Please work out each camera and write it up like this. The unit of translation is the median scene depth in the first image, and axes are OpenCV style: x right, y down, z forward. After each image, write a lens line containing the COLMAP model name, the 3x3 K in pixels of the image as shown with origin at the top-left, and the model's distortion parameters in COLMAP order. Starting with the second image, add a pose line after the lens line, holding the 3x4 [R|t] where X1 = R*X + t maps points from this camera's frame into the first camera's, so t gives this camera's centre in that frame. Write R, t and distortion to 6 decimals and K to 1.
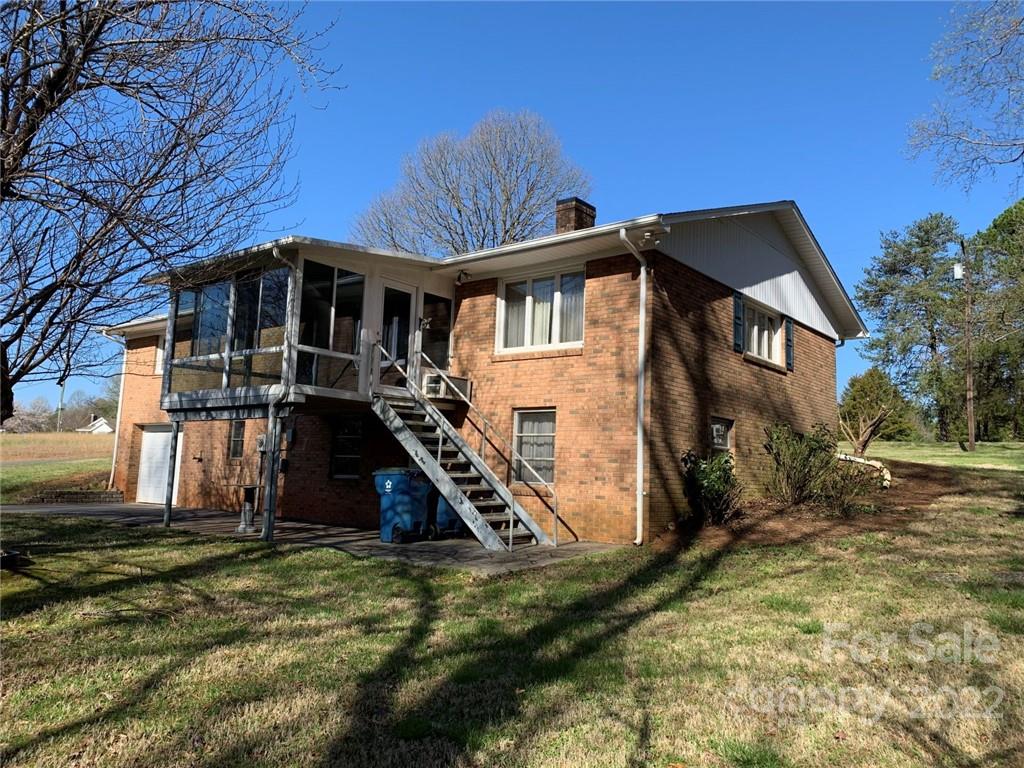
lens RADIAL K [[790.7, 0, 512.0], [0, 790.7, 384.0], [0, 0, 1]] dist [0.117759, -0.175001]
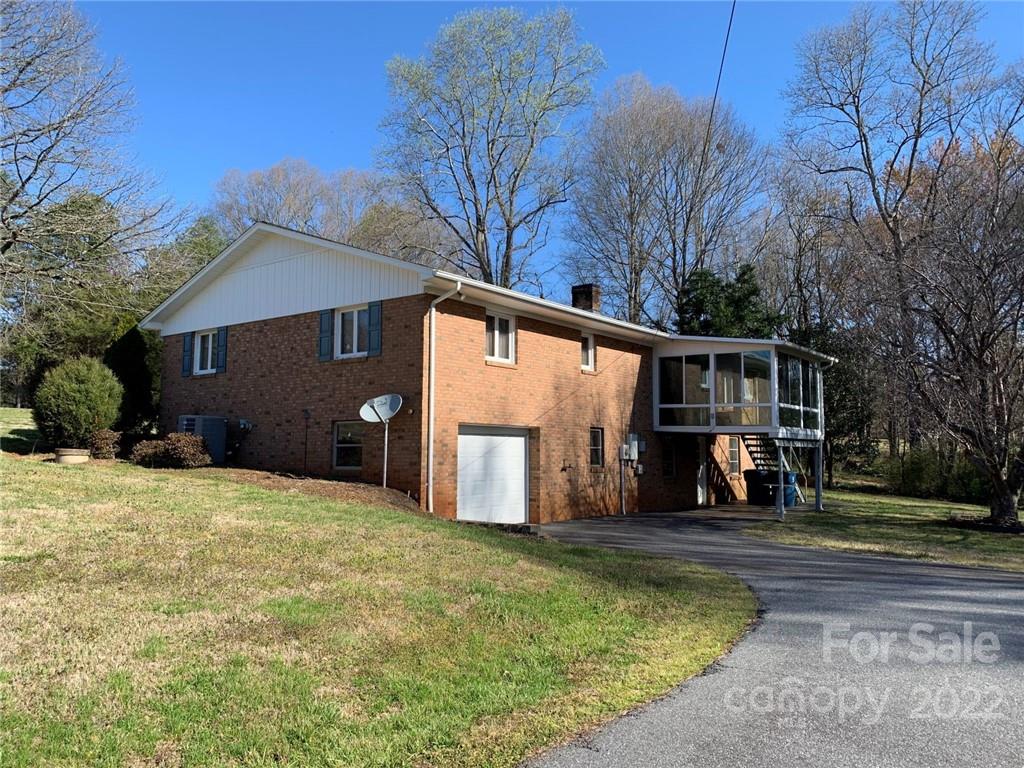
lens RADIAL K [[790.7, 0, 512.0], [0, 790.7, 384.0], [0, 0, 1]] dist [0.117759, -0.175001]
pose [[-0.050852, 0.044657, 0.997707, -1.392272], [-0.128397, 0.990417, -0.050875, 0.053465], [-0.990418, -0.130690, -0.044631, 1.178092]]
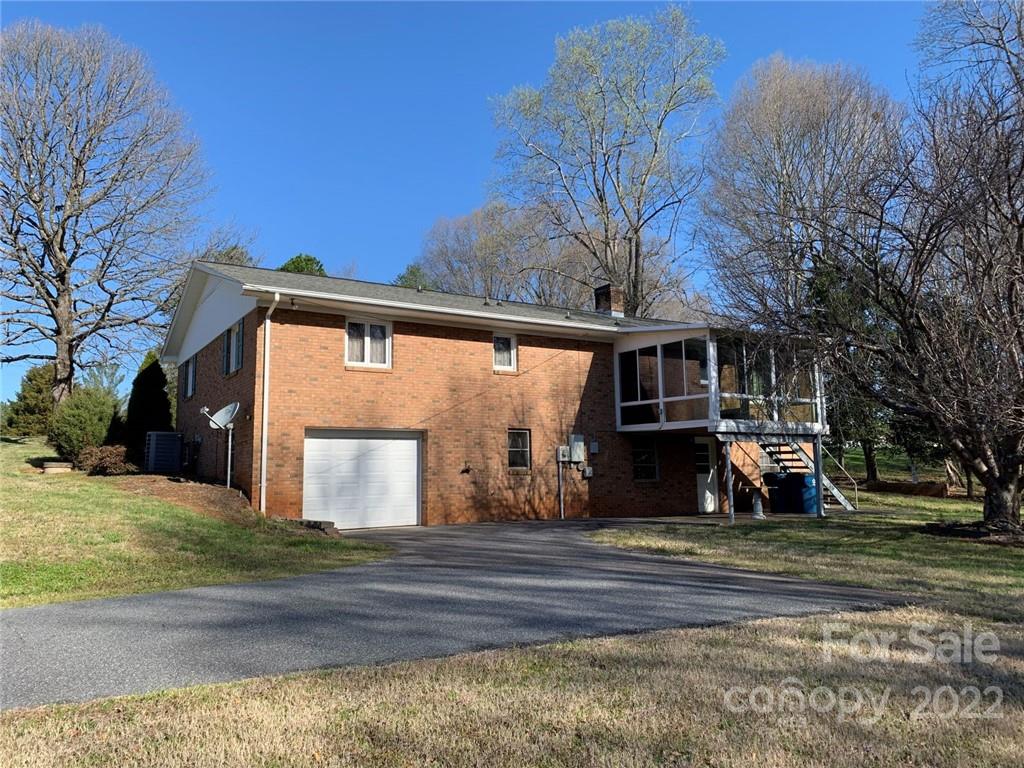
lens RADIAL K [[790.7, 0, 512.0], [0, 790.7, 384.0], [0, 0, 1]] dist [0.117759, -0.175001]
pose [[0.302843, 0.067617, 0.950639, -1.326677], [-0.087350, 0.995251, -0.042963, 0.029992], [-0.949029, -0.070027, 0.307311, 0.710478]]
